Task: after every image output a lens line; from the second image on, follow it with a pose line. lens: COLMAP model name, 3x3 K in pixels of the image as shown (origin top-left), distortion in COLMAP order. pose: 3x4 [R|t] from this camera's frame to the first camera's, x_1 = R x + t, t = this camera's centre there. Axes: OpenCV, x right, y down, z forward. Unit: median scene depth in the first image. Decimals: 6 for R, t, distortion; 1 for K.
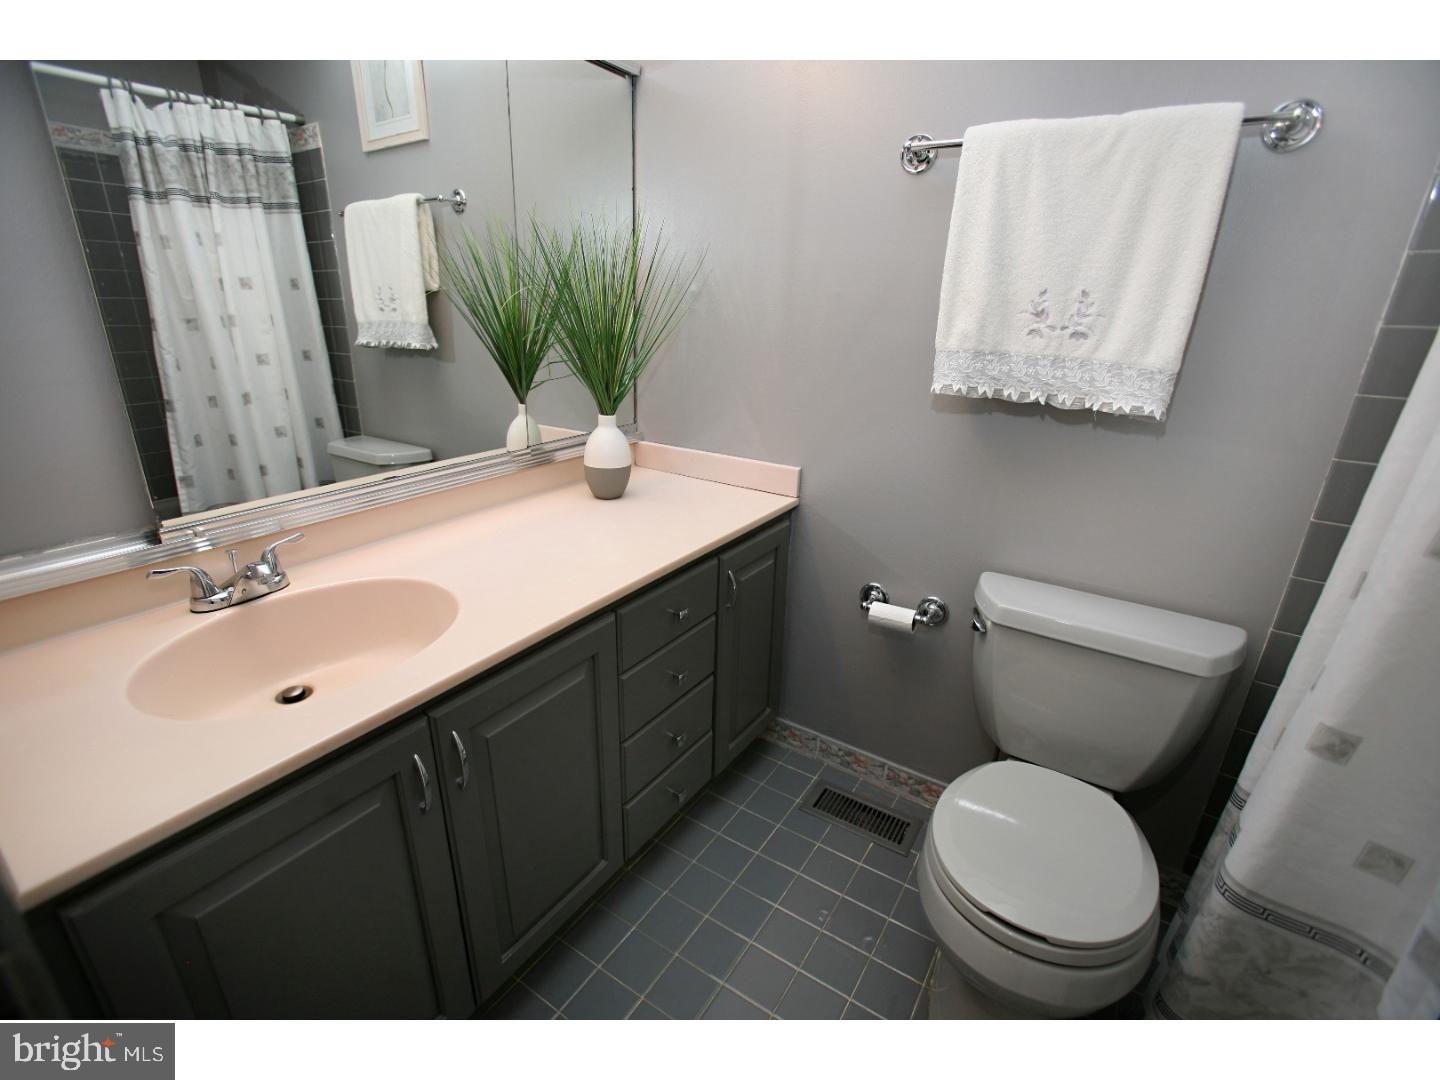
lens RADIAL K [[678.7, 0, 708.1], [0, 678.7, 544.5], [0, 0, 1]] dist [-0.086052, 0.033883]
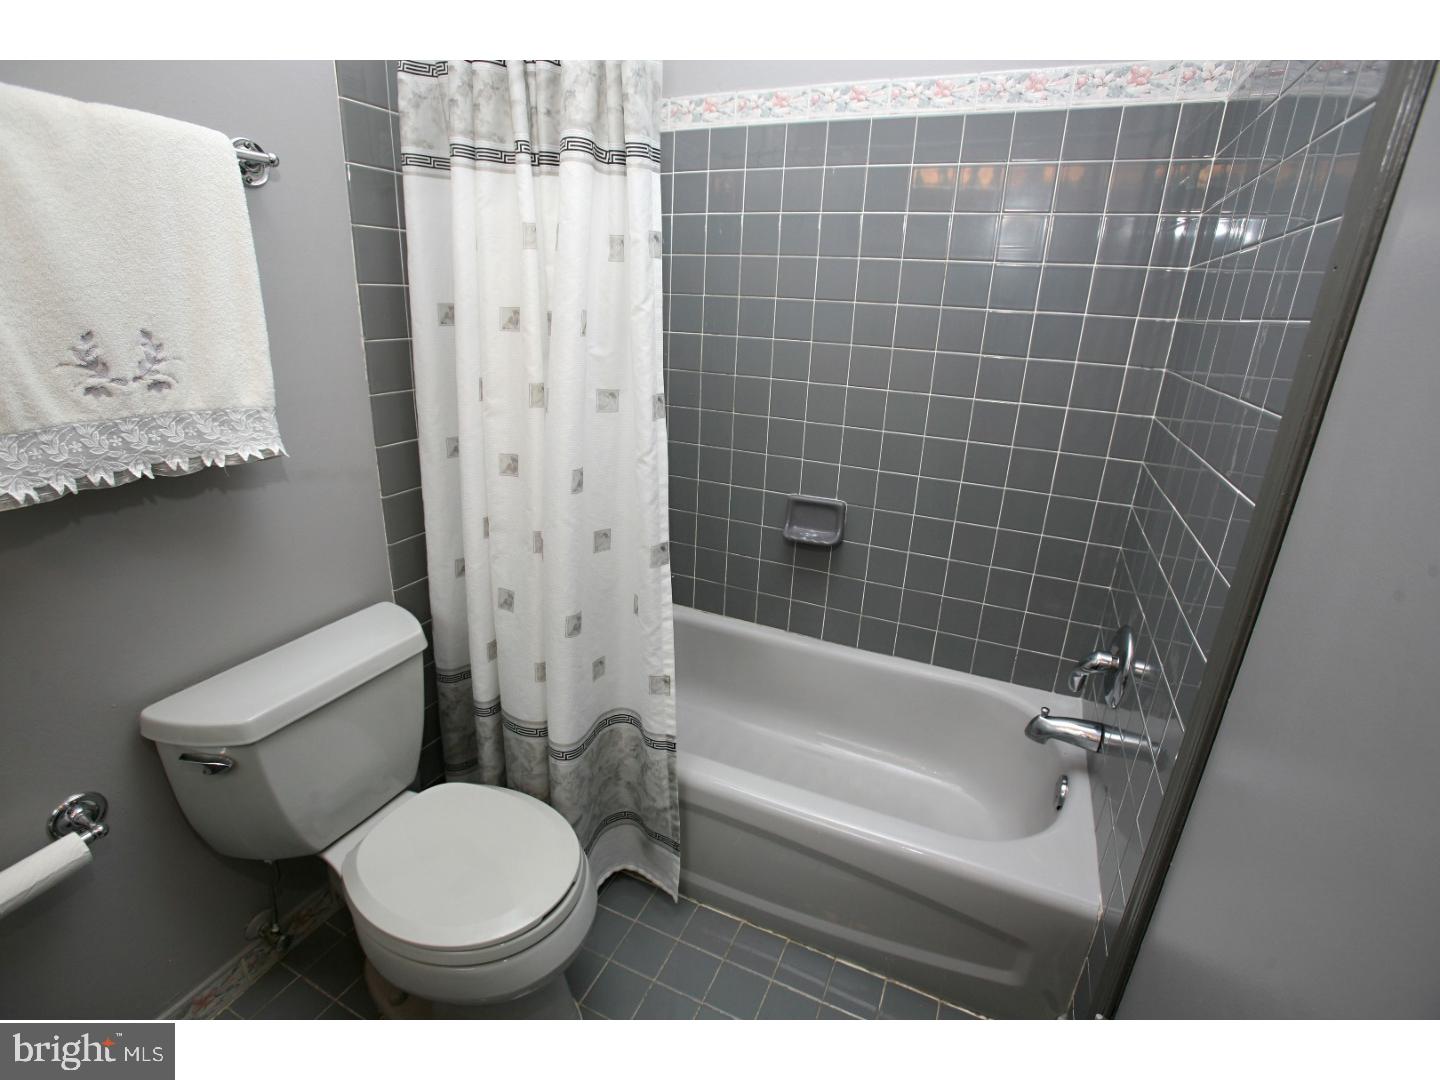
lens RADIAL K [[678.7, 0, 708.1], [0, 678.7, 544.5], [0, 0, 1]] dist [-0.086052, 0.033883]
pose [[-0.147991, -0.358184, 0.921848, -0.318463], [0.301819, 0.871288, 0.386992, -0.250471], [-0.941809, 0.335502, -0.020836, 0.454348]]
